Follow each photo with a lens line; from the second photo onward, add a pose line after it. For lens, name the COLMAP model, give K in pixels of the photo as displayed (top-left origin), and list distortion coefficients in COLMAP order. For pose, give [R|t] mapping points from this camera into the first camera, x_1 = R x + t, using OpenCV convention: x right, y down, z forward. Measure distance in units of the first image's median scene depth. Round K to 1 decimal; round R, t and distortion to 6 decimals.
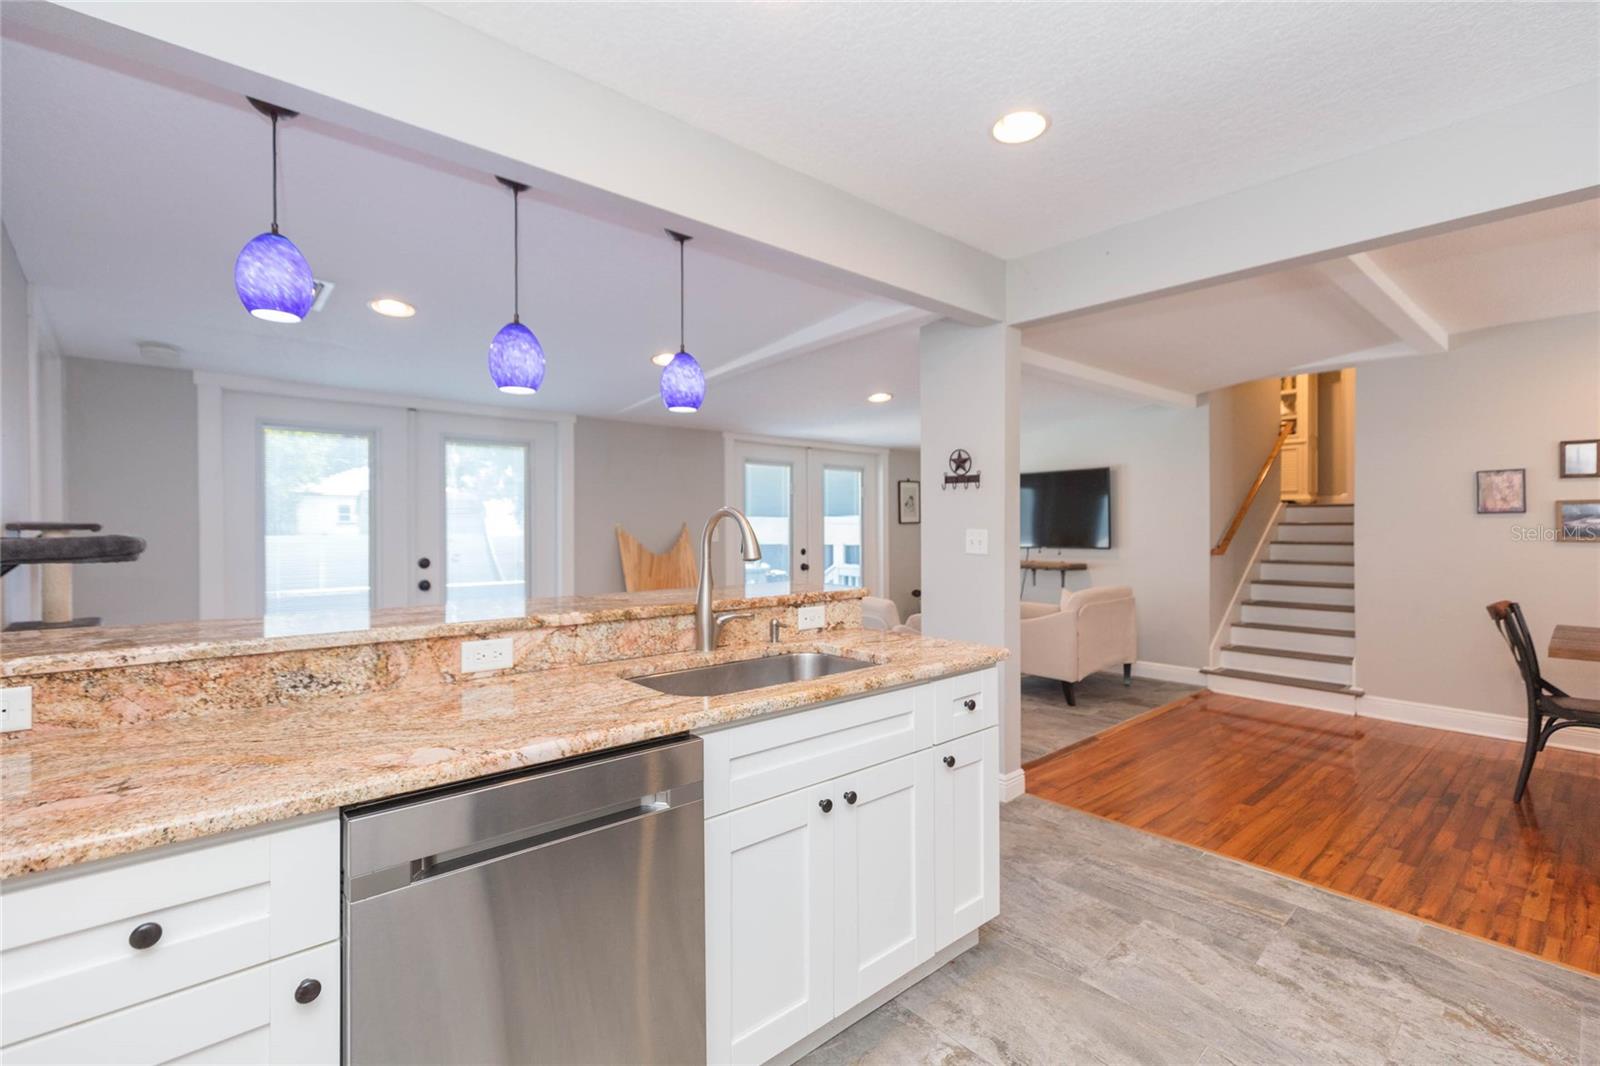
lens RADIAL K [[720.7, 0, 802.8], [0, 720.7, 522.3], [0, 0, 1]] dist [0.000188, 0.002365]
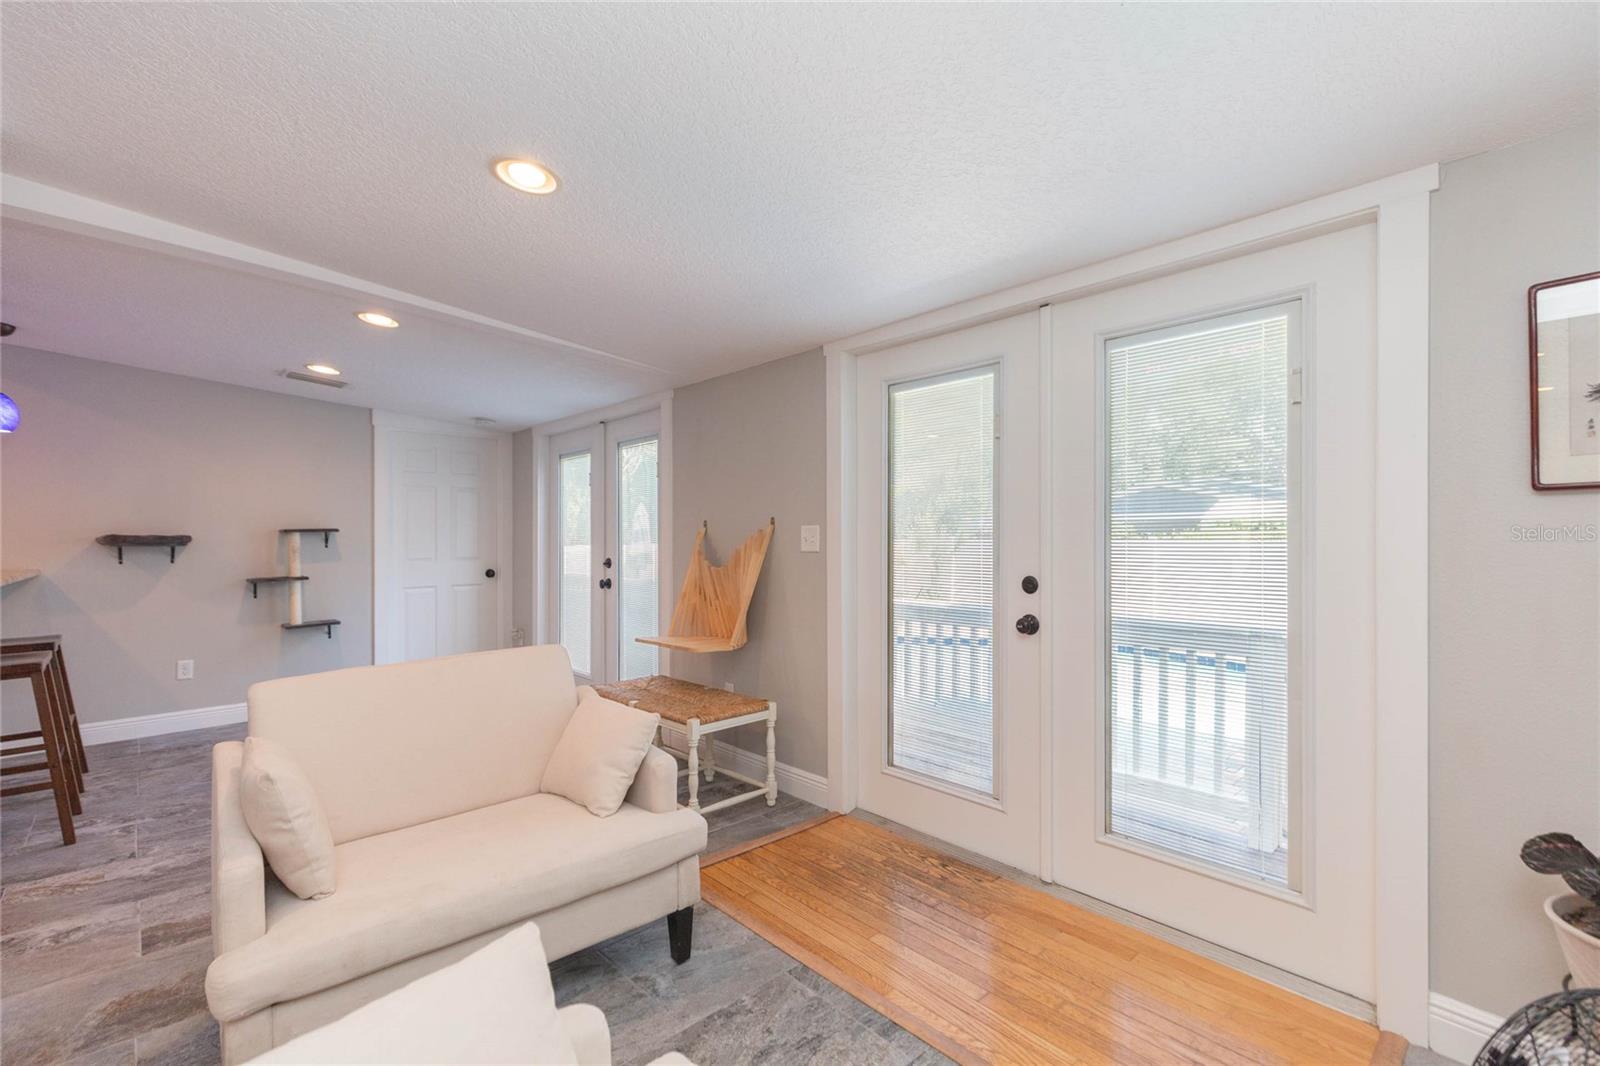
lens RADIAL K [[720.7, 0, 814.1], [0, 720.7, 540.3], [0, 0, 1]] dist [0.000188, 0.002365]
pose [[0.015977, 0.002740, -0.999869, 0.707876], [0.010481, 0.999941, 0.002907, 0.028622], [0.999817, -0.010526, 0.015948, 1.655324]]
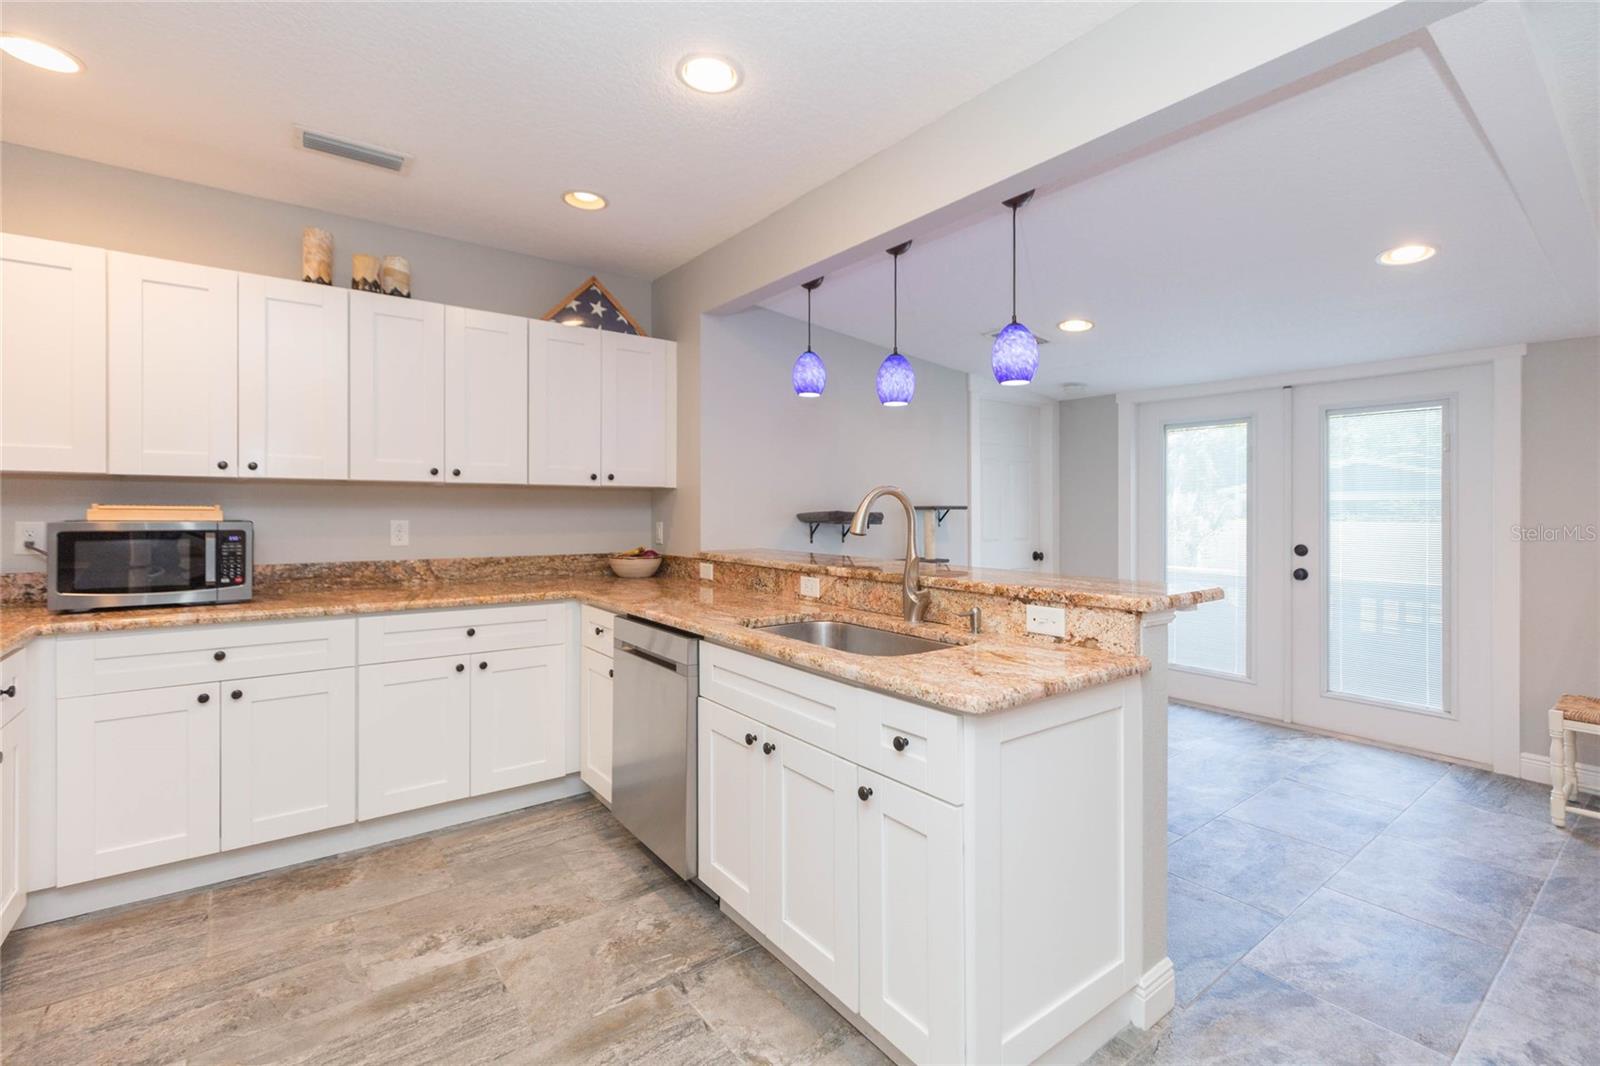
lens RADIAL K [[720.7, 0, 819.5], [0, 720.7, 515.3], [0, 0, 1]] dist [0.000188, 0.002365]
pose [[-0.066059, 0.006413, -0.997795, 0.570606], [-0.002808, 0.999974, 0.006613, 0.008886], [0.997812, 0.003239, -0.066040, 0.565754]]
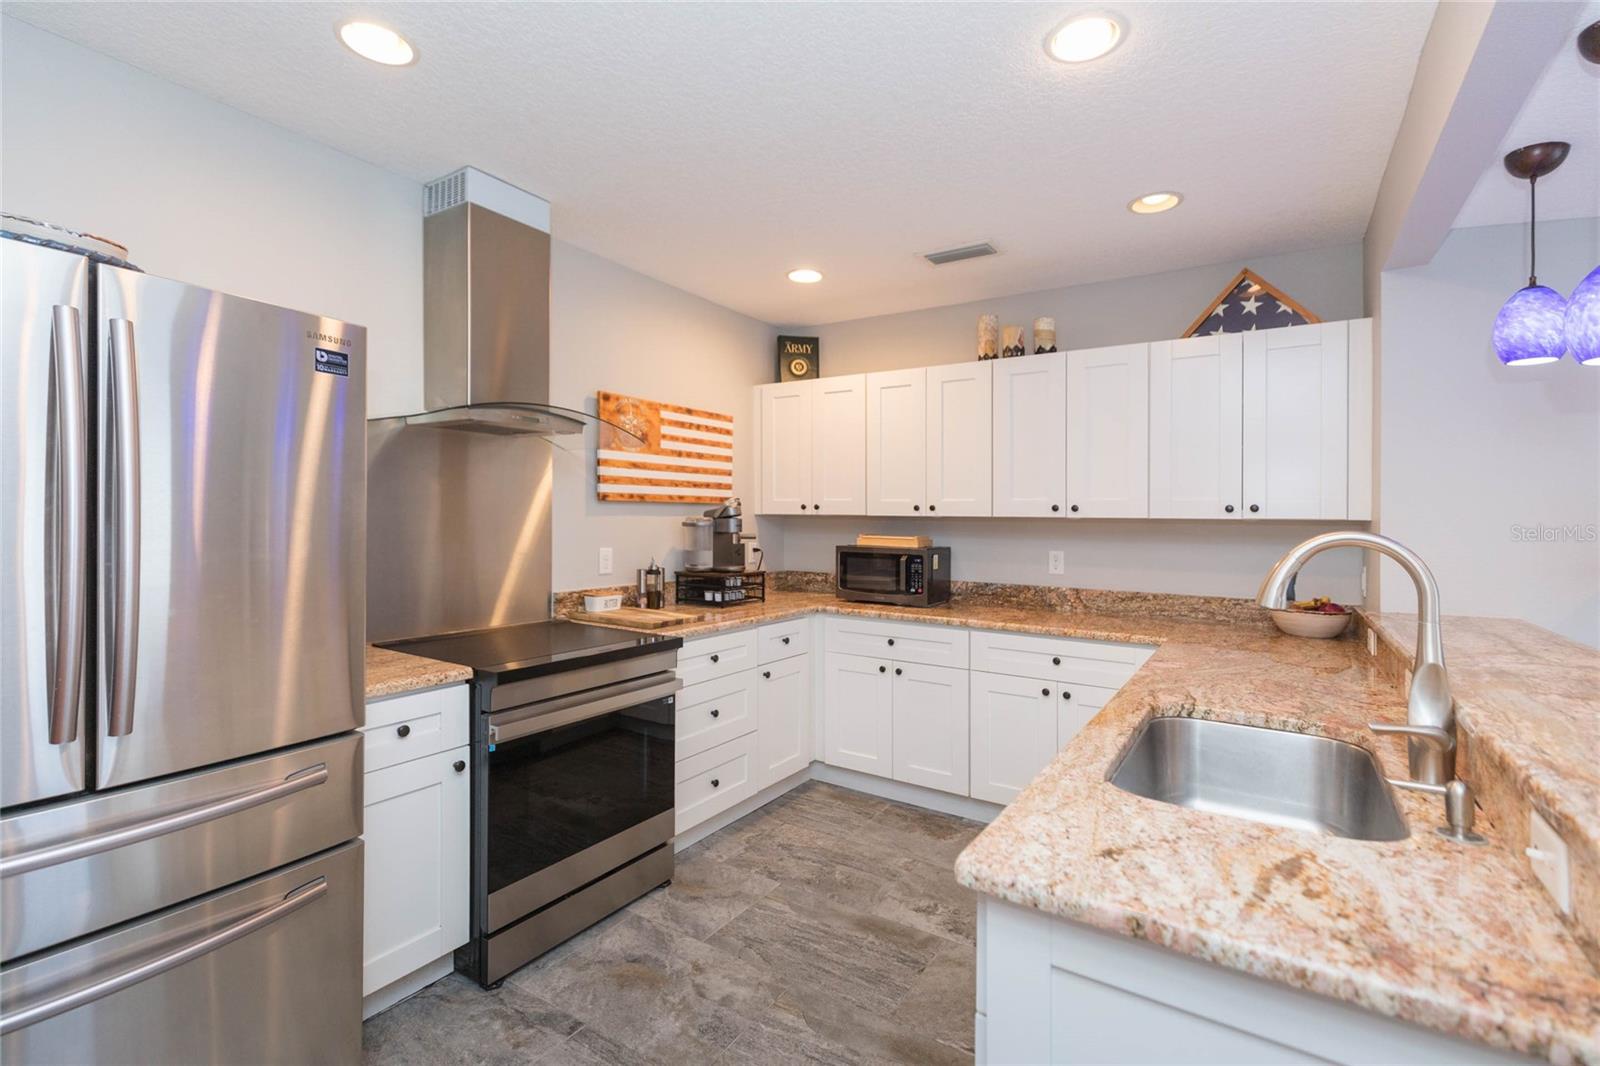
lens RADIAL K [[720.7, 0, 800.4], [0, 720.7, 531.7], [0, 0, 1]] dist [0.000188, 0.002365]
pose [[-0.963659, -0.010263, -0.266939, 0.309883], [-0.014729, 0.999783, 0.014732, -0.014311], [0.266729, 0.018129, -0.963601, 0.860284]]
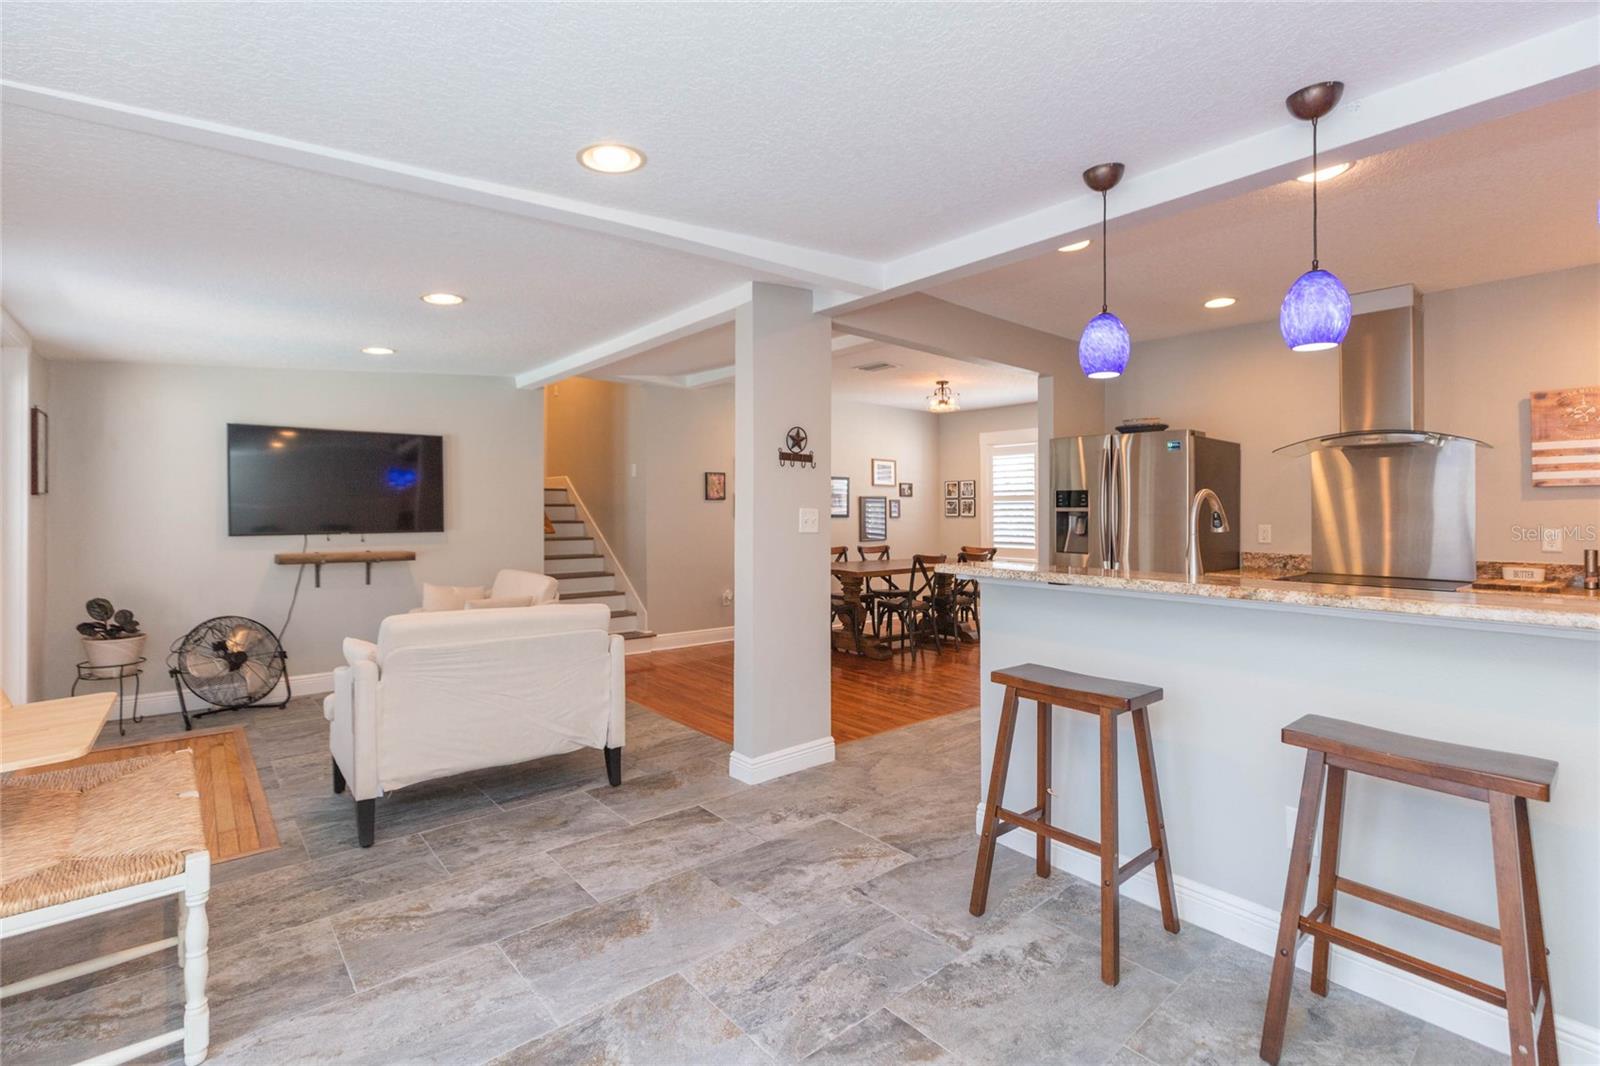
lens RADIAL K [[720.7, 0, 825.3], [0, 720.7, 508.3], [0, 0, 1]] dist [0.000188, 0.002365]
pose [[-0.002037, 0.005151, 0.999985, -0.761748], [-0.011620, 0.999919, -0.005174, 0.014059], [-0.999930, -0.011631, -0.001977, 0.961095]]
